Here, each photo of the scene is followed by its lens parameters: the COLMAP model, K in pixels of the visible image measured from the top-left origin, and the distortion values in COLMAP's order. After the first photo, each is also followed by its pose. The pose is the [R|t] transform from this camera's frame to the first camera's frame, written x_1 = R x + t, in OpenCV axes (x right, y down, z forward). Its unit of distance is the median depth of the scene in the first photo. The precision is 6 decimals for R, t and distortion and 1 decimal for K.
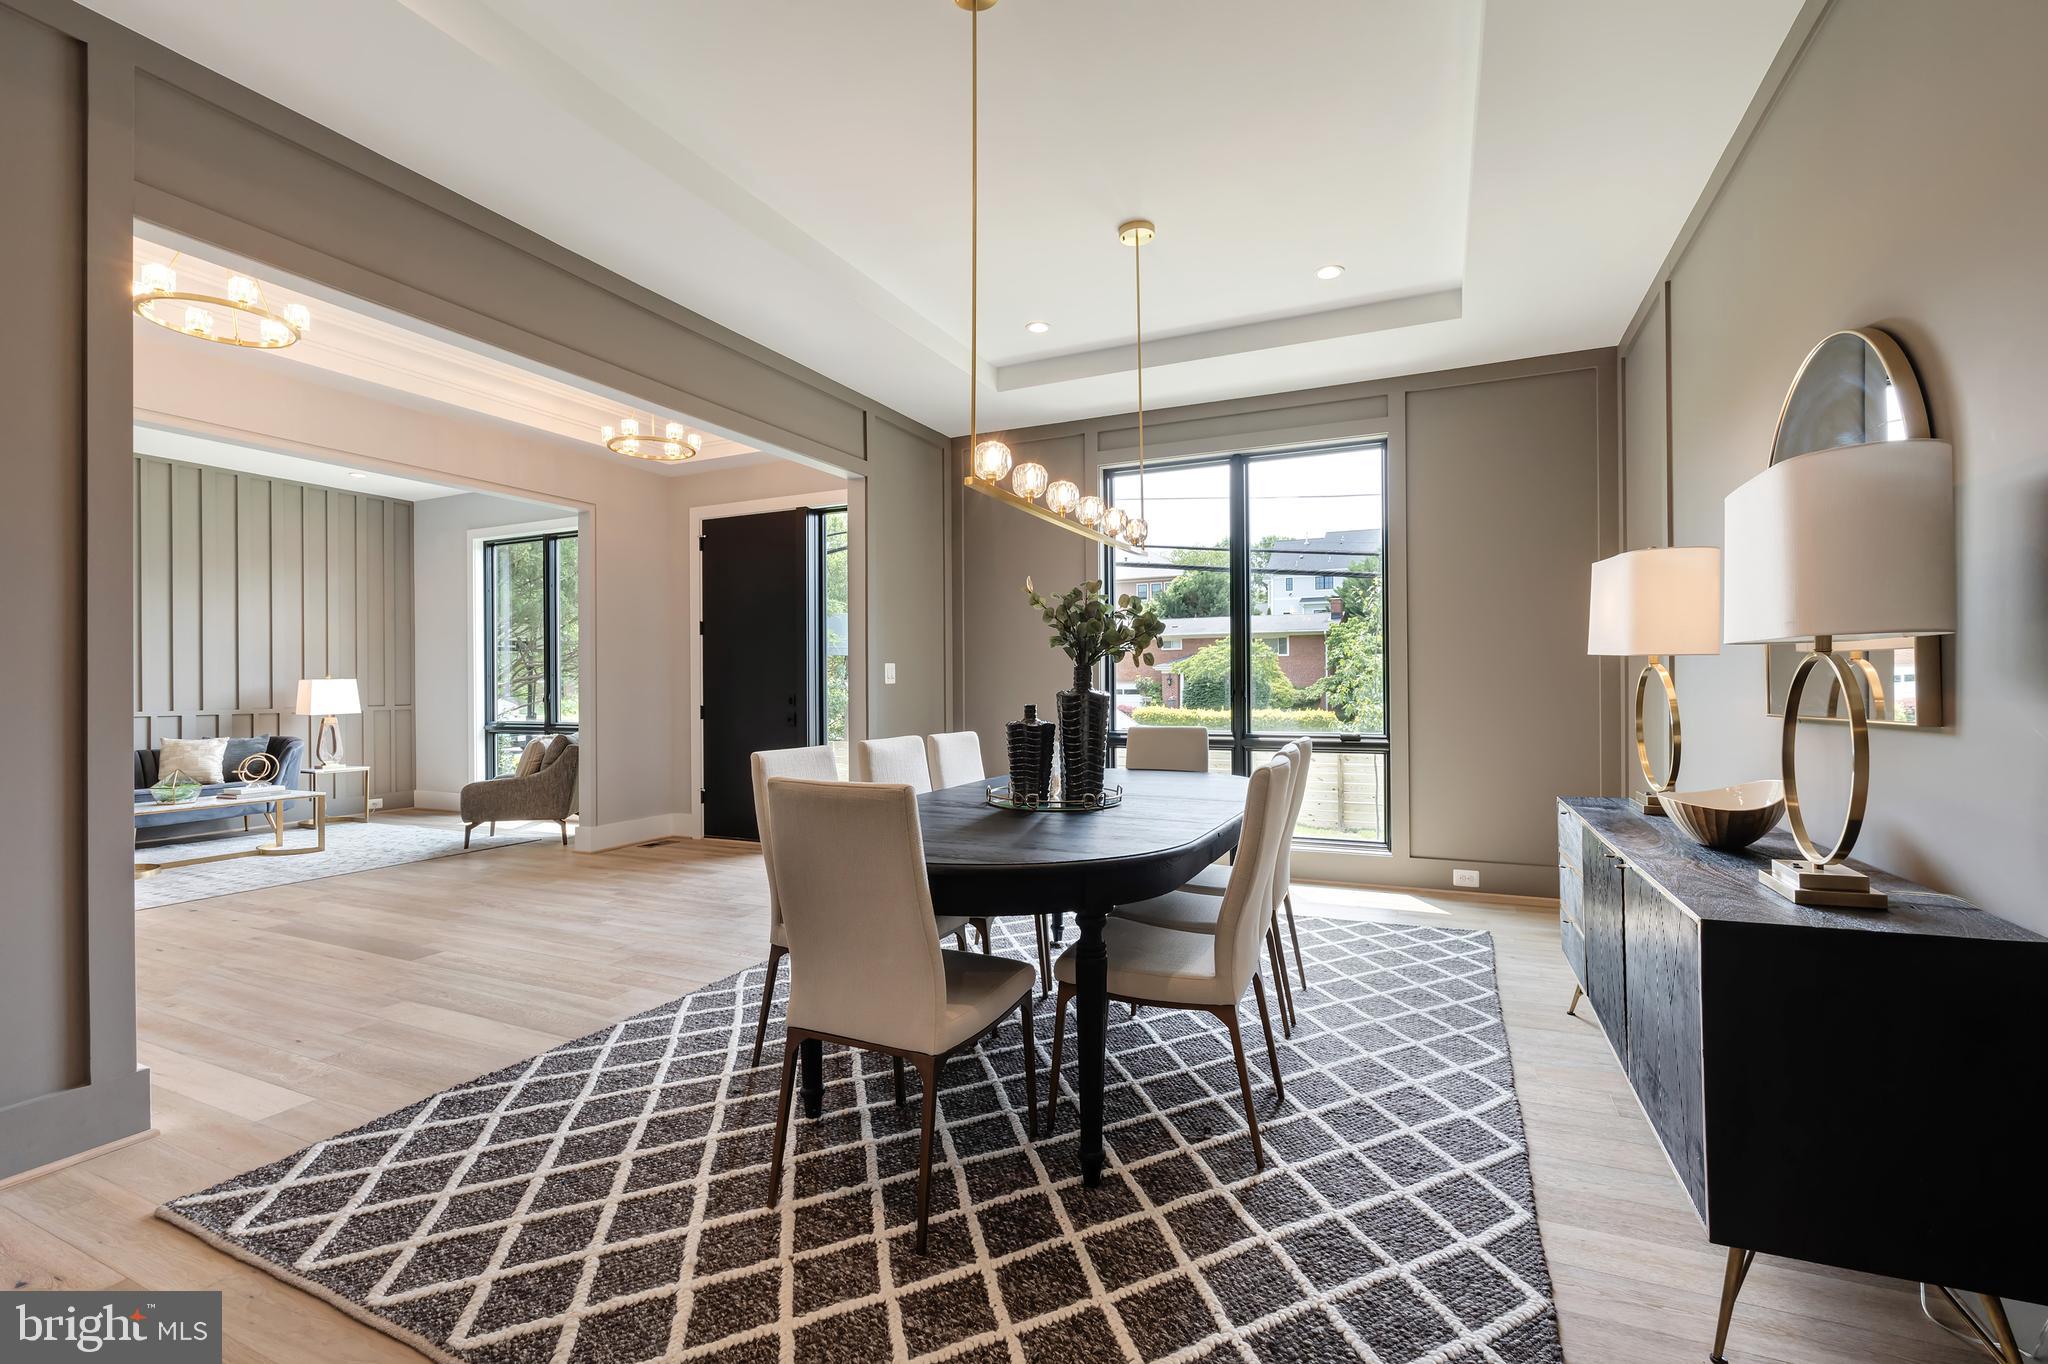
lens RADIAL K [[898.9, 0, 1022.9], [0, 898.9, 687.2], [0, 0, 1]] dist [-0.005318, -0.000285]
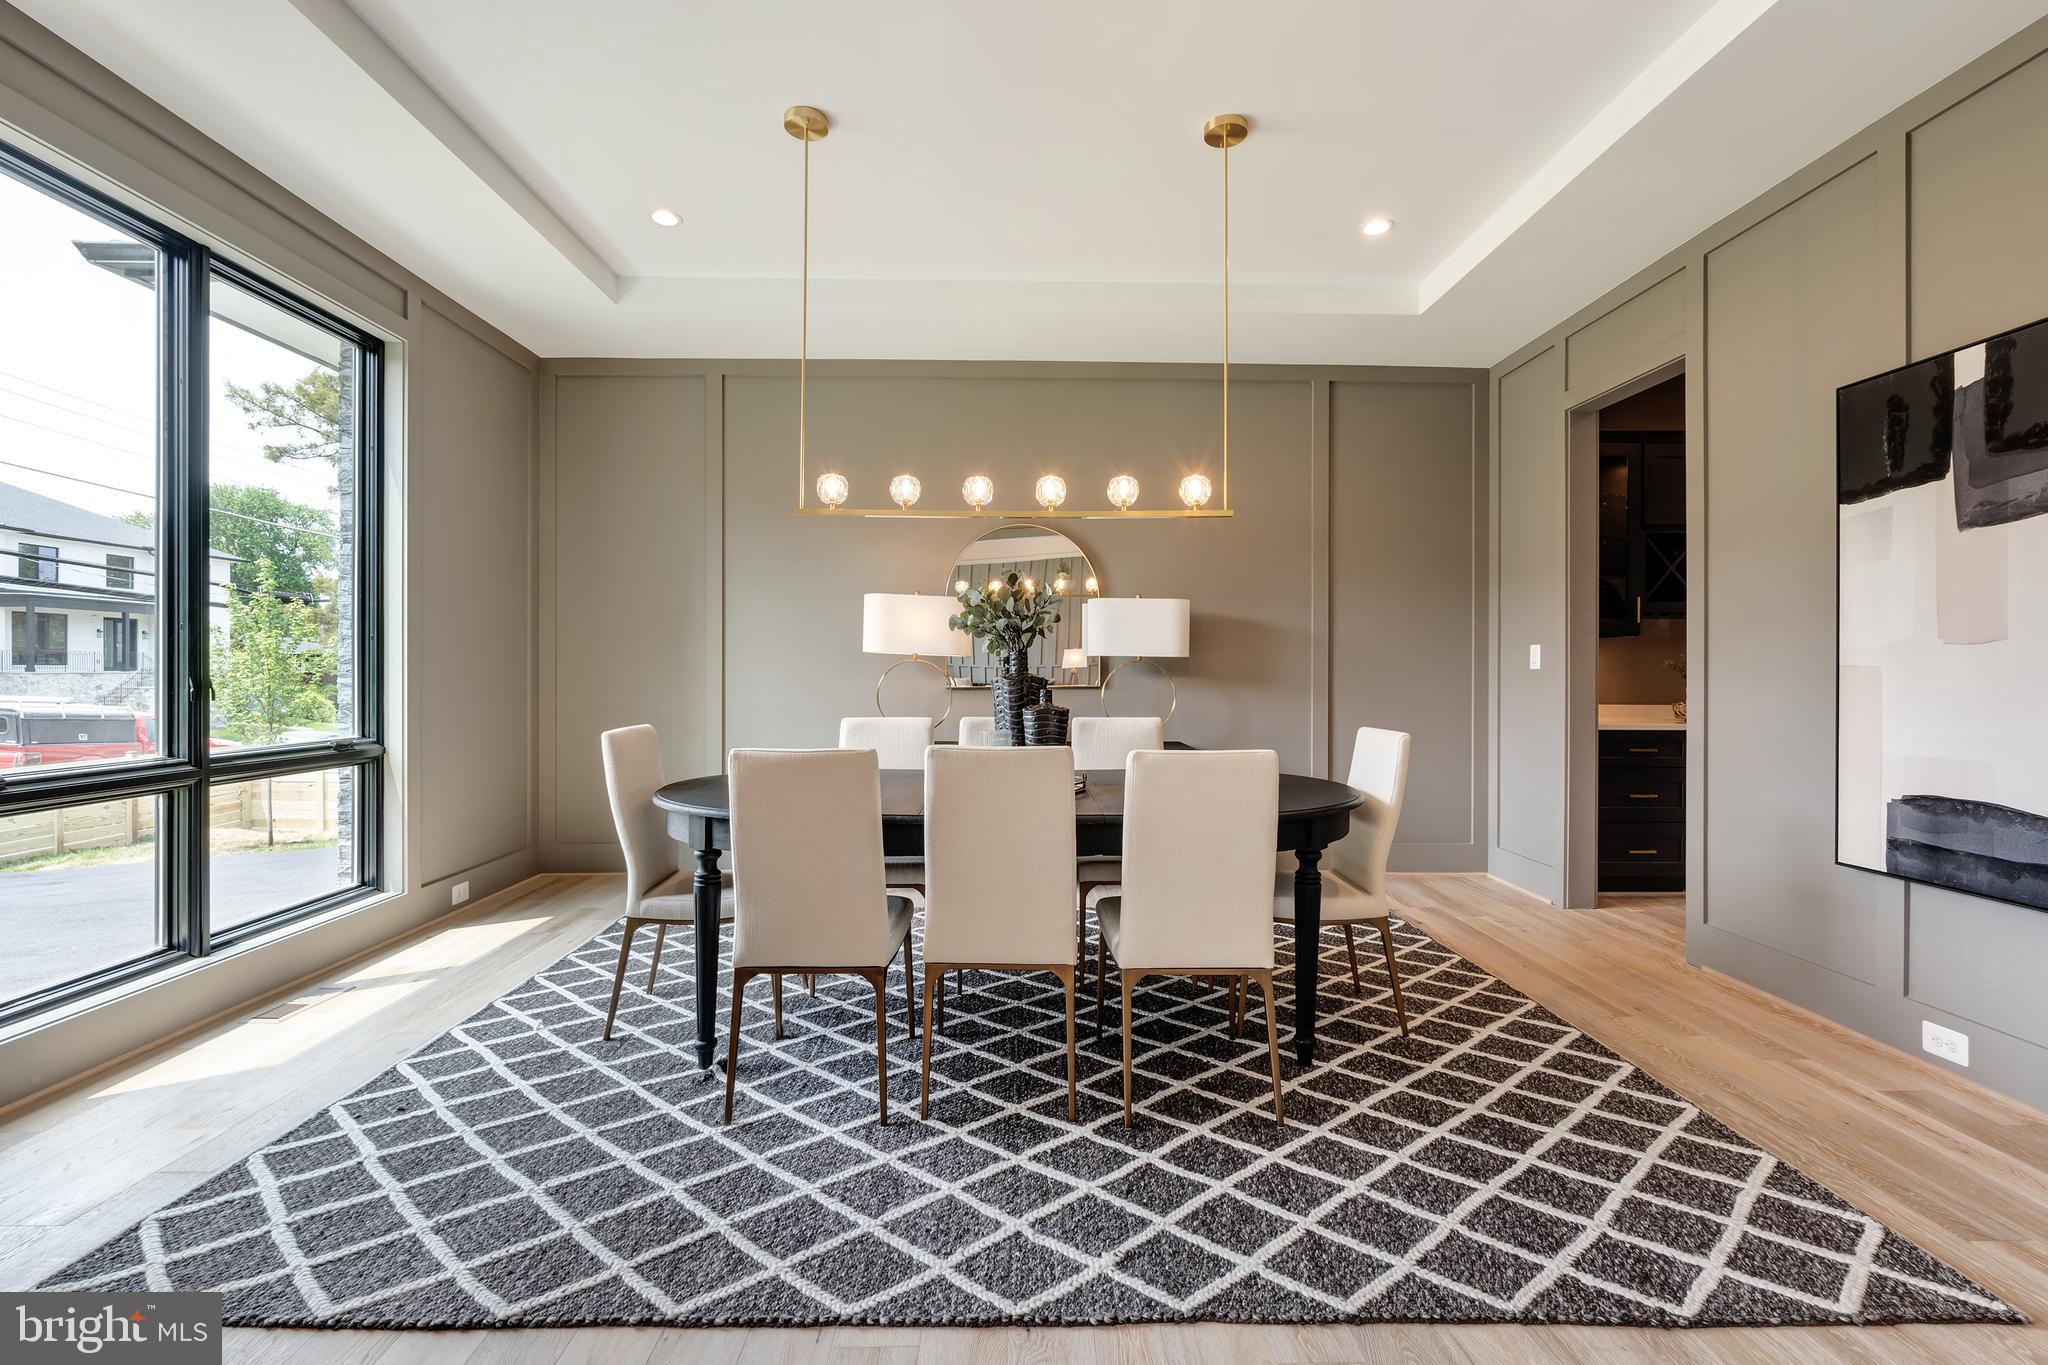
lens RADIAL K [[898.9, 0, 1024.6], [0, 898.9, 666.9], [0, 0, 1]] dist [-0.005318, -0.000285]
pose [[-0.442801, 0.011648, 0.896544, -1.013076], [0.000754, 0.999920, -0.012619, 0.009252], [-0.896620, -0.004911, -0.442774, 1.699237]]
